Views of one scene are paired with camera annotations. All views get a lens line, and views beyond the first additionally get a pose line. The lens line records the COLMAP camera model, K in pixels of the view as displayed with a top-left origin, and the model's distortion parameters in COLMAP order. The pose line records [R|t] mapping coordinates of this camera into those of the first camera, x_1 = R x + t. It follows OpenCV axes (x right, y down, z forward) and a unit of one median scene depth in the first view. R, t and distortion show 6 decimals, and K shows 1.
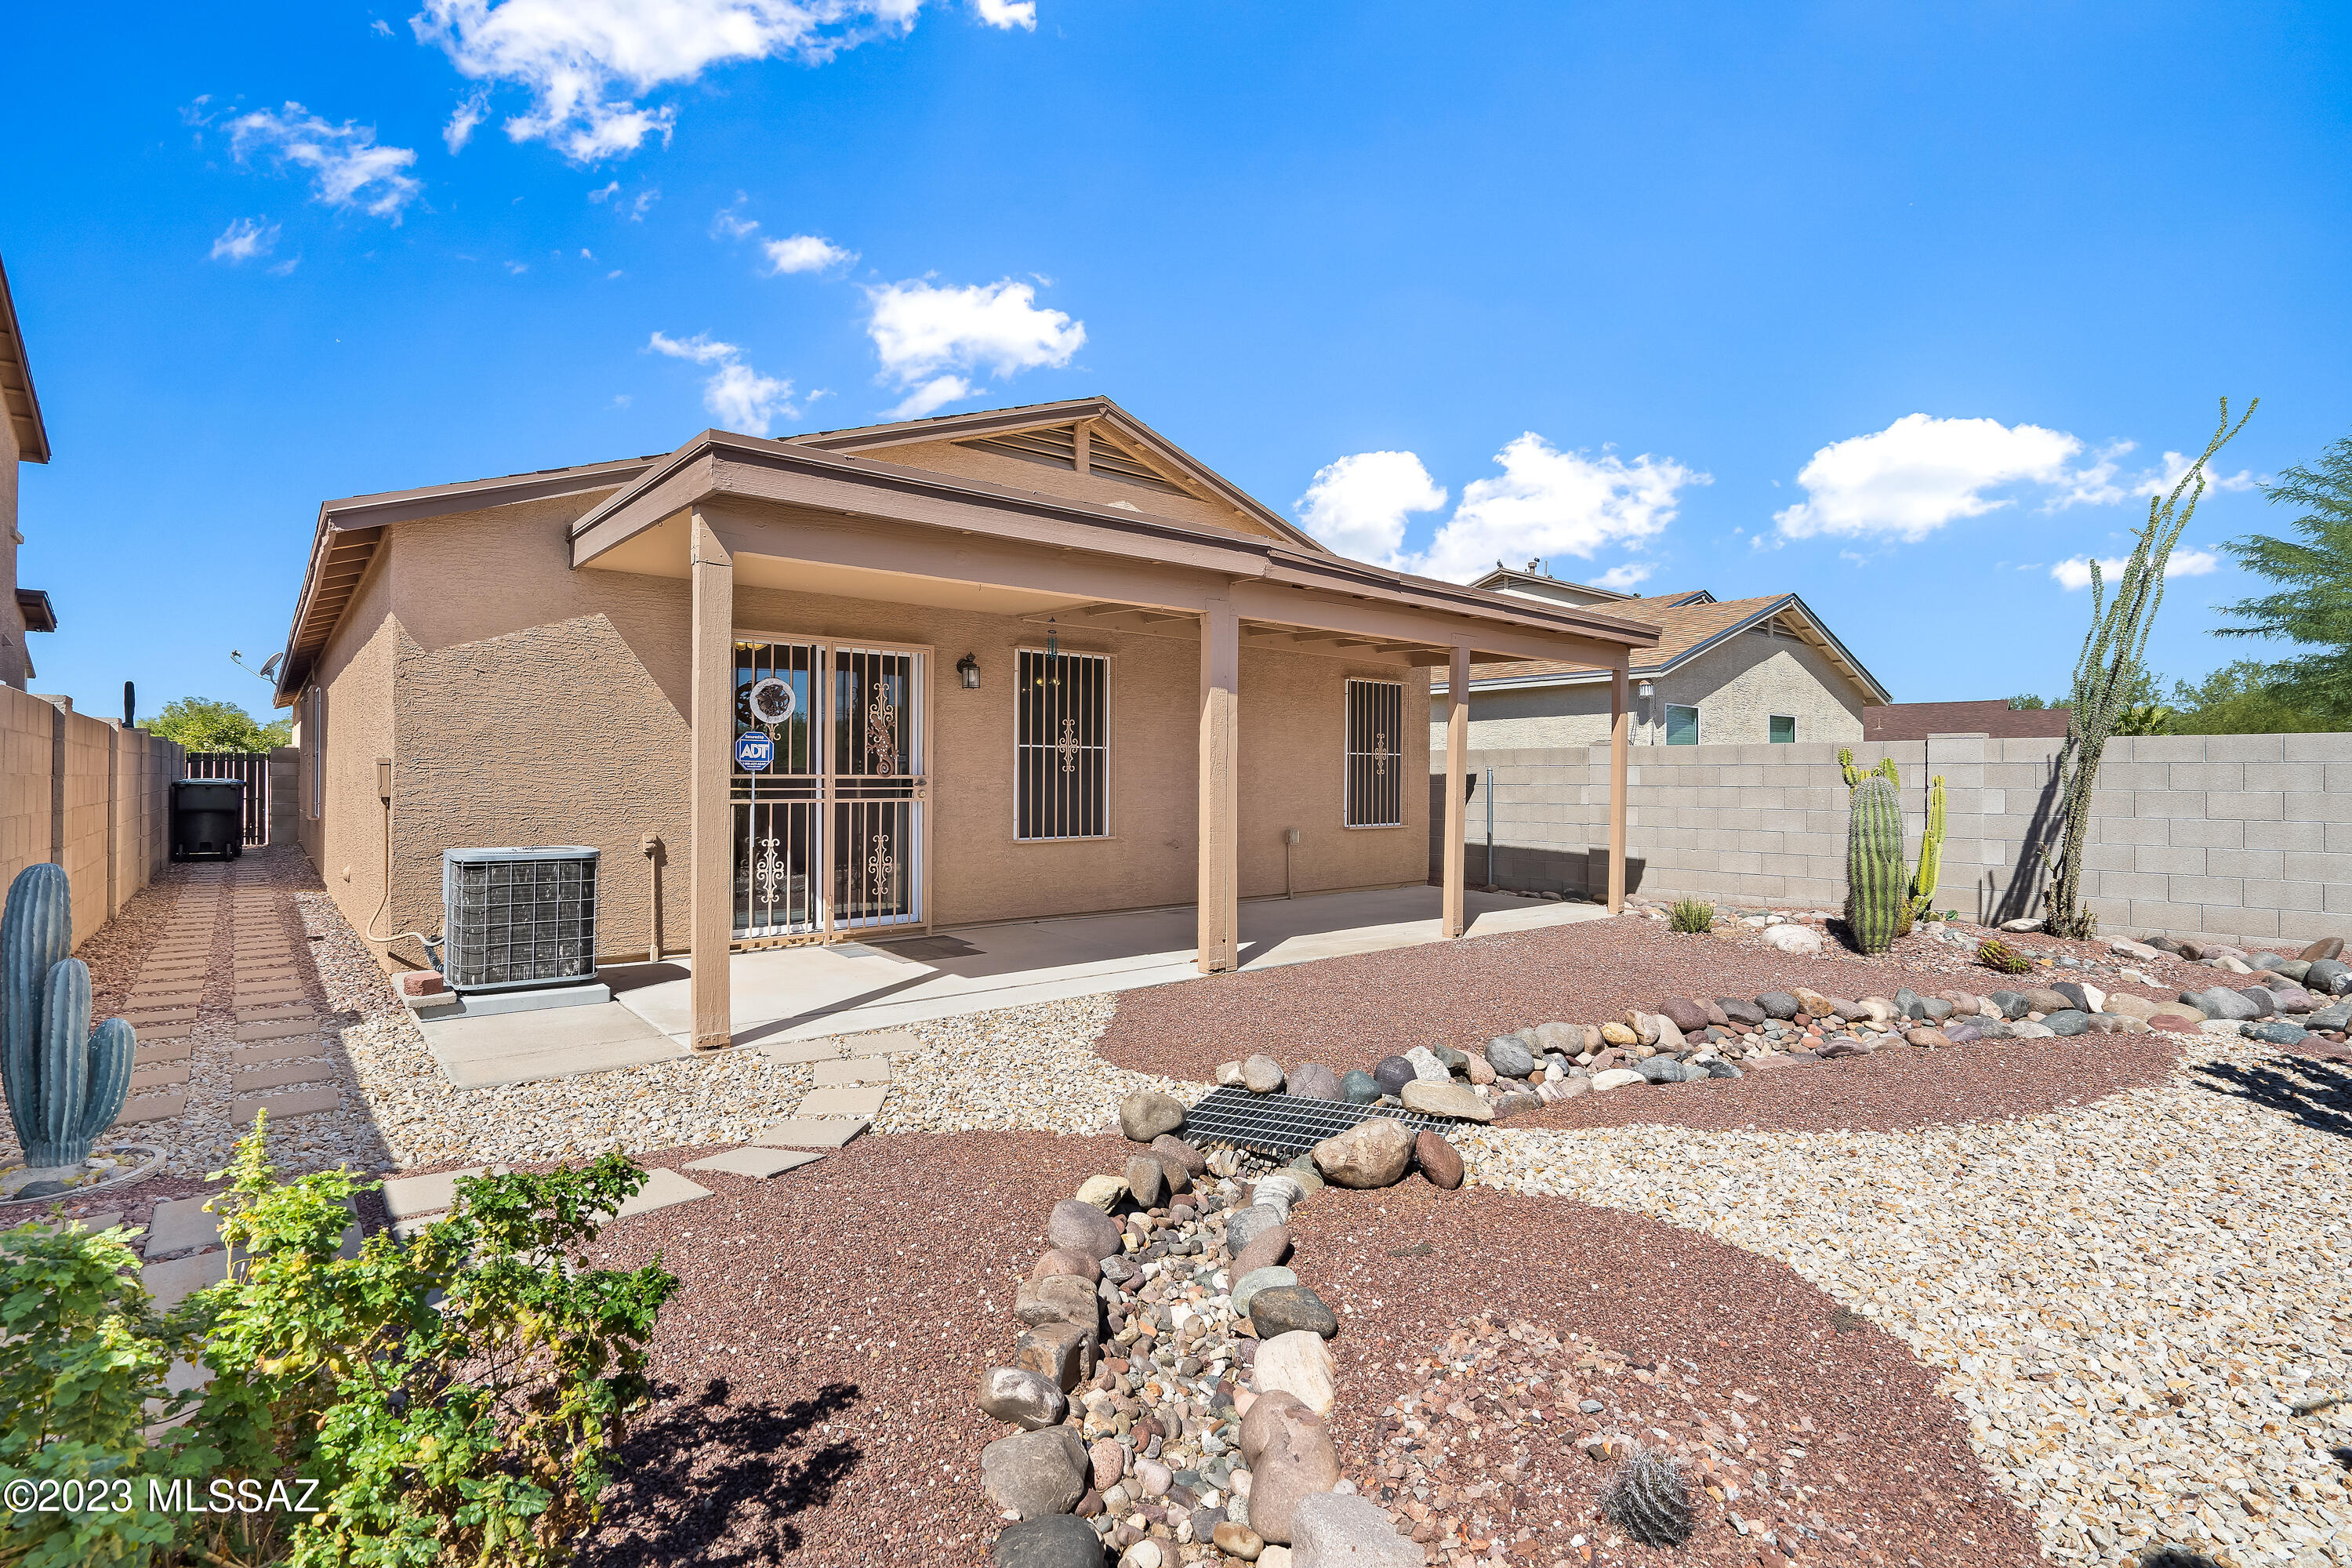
lens RADIAL K [[1095.7, 0, 1174.1], [0, 1095.7, 772.4], [0, 0, 1]] dist [-0.008925, 0.003533]
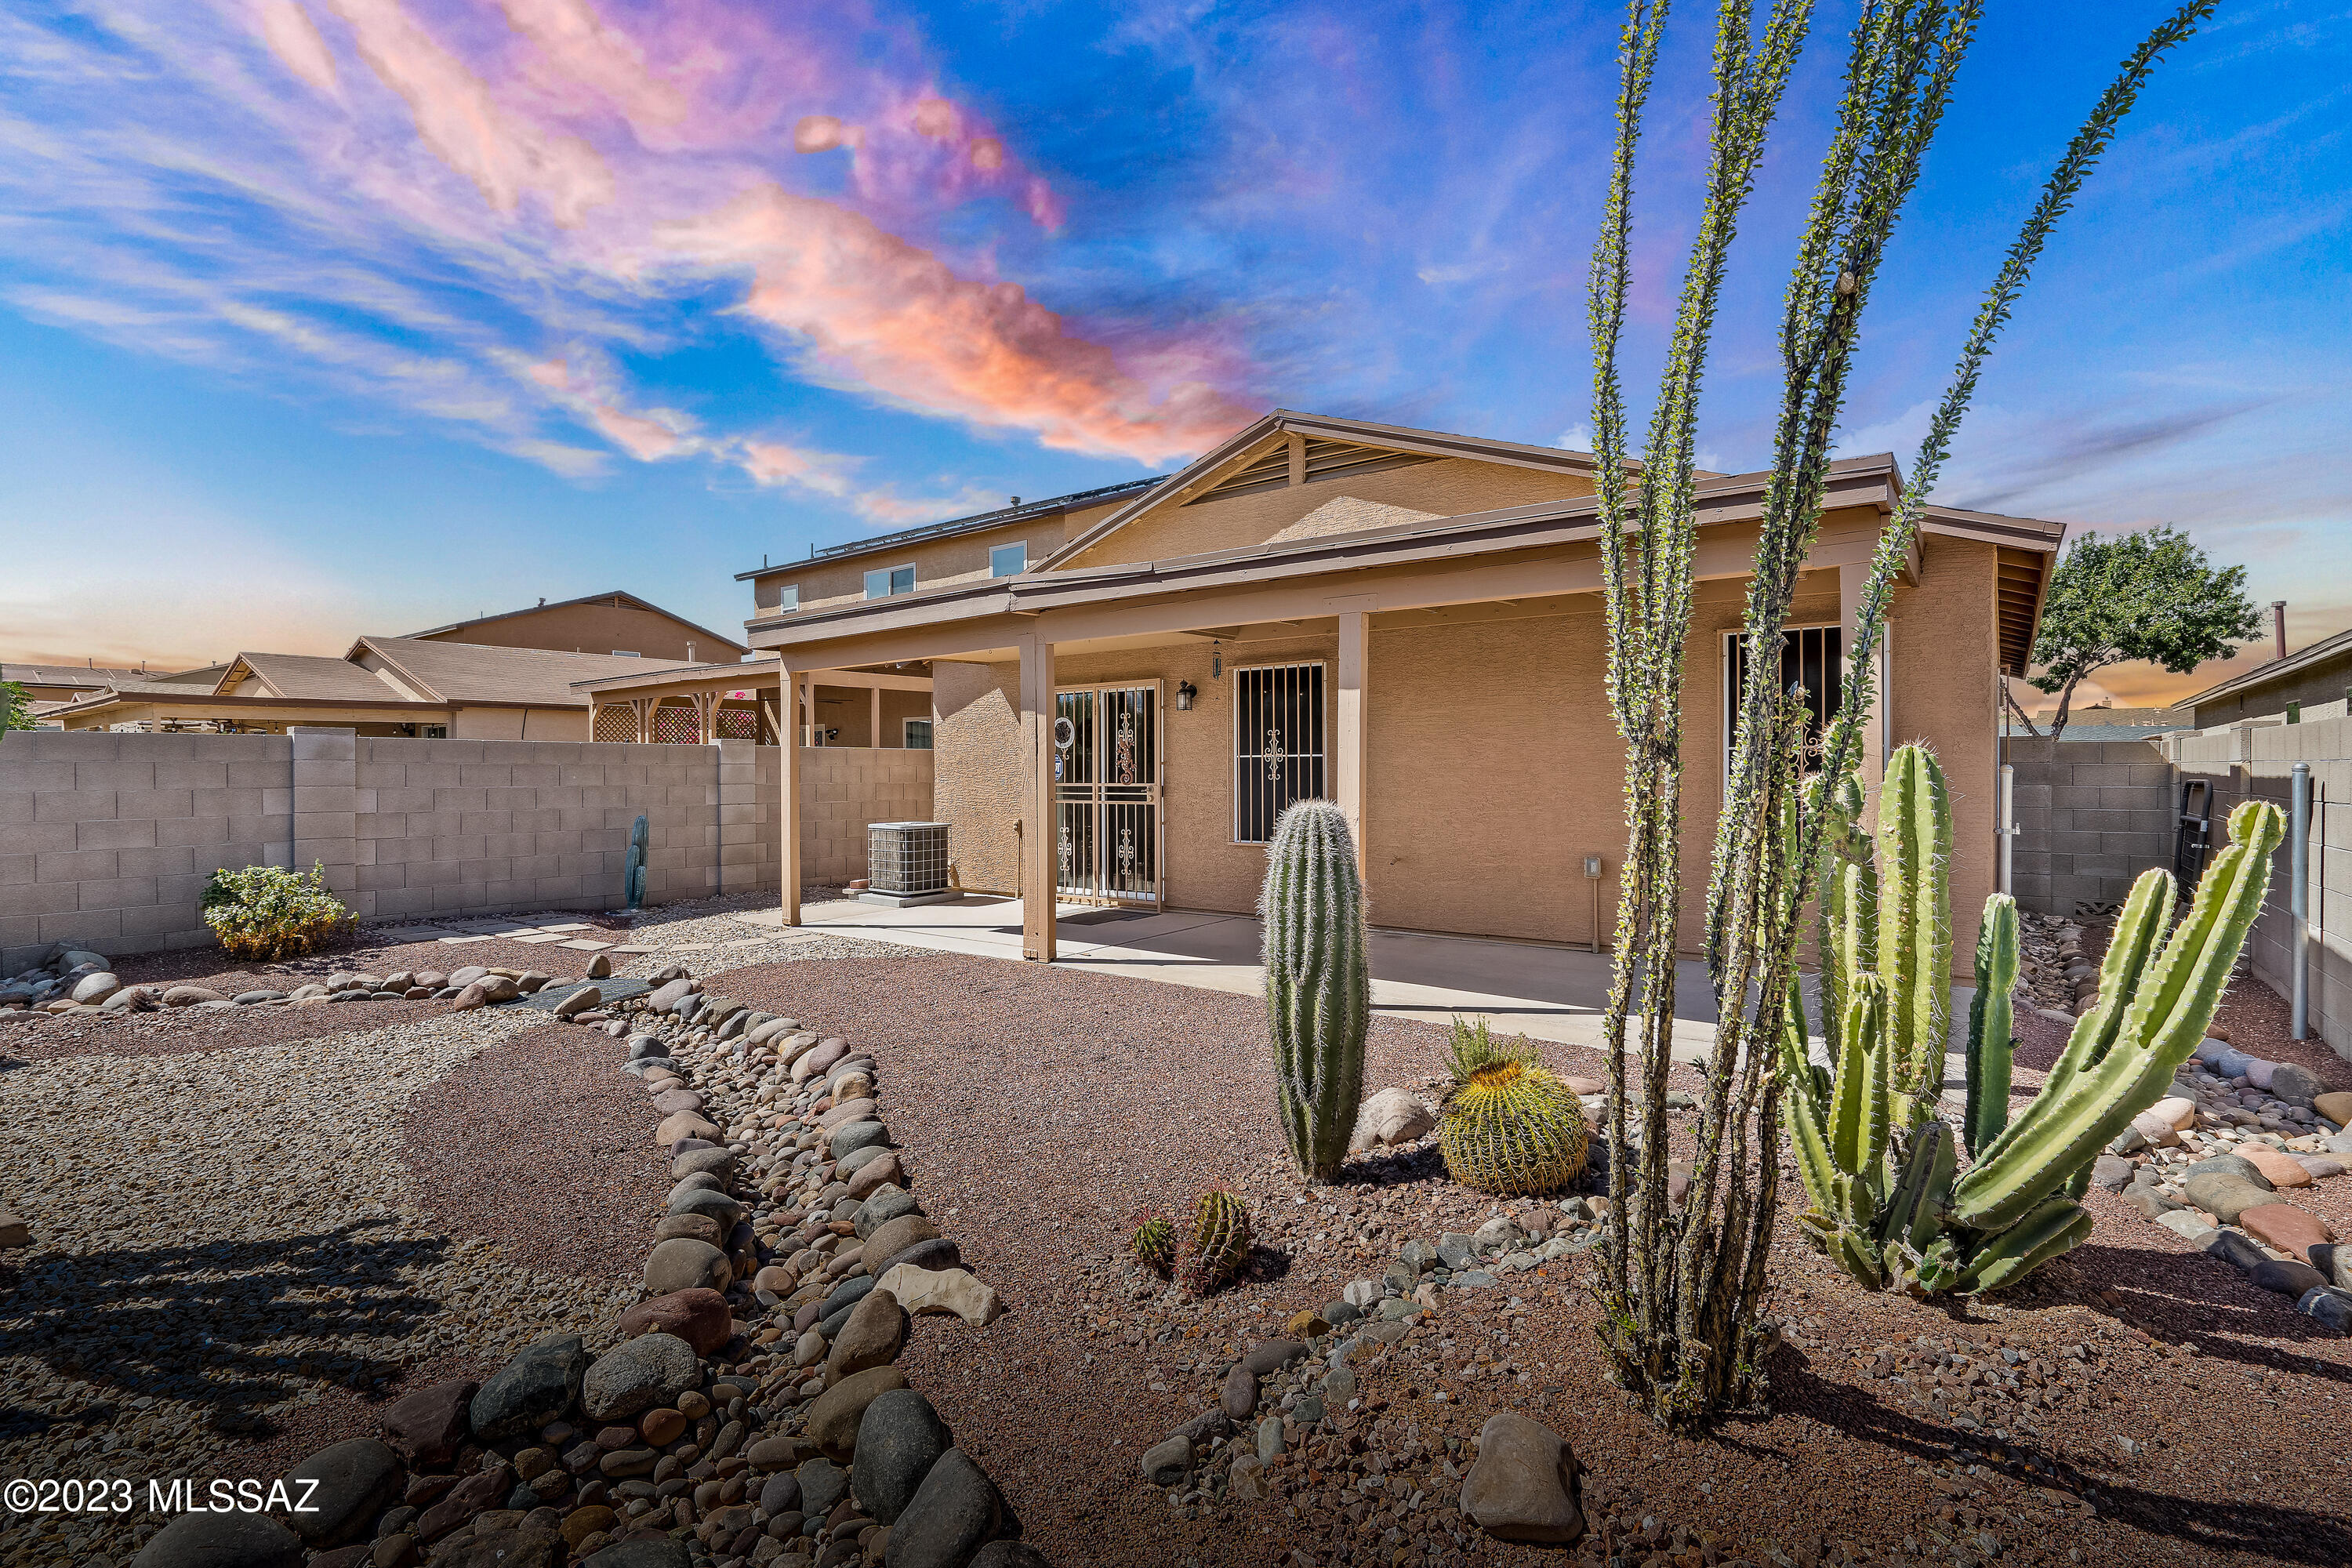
lens RADIAL K [[1095.7, 0, 1173.2], [0, 1095.7, 780.4], [0, 0, 1]] dist [-0.008925, 0.003533]
pose [[0.214894, -0.000289, -0.976637, 0.920117], [0.009019, 0.999958, 0.001688, -0.002781], [0.976596, -0.009171, 0.214887, 0.691682]]
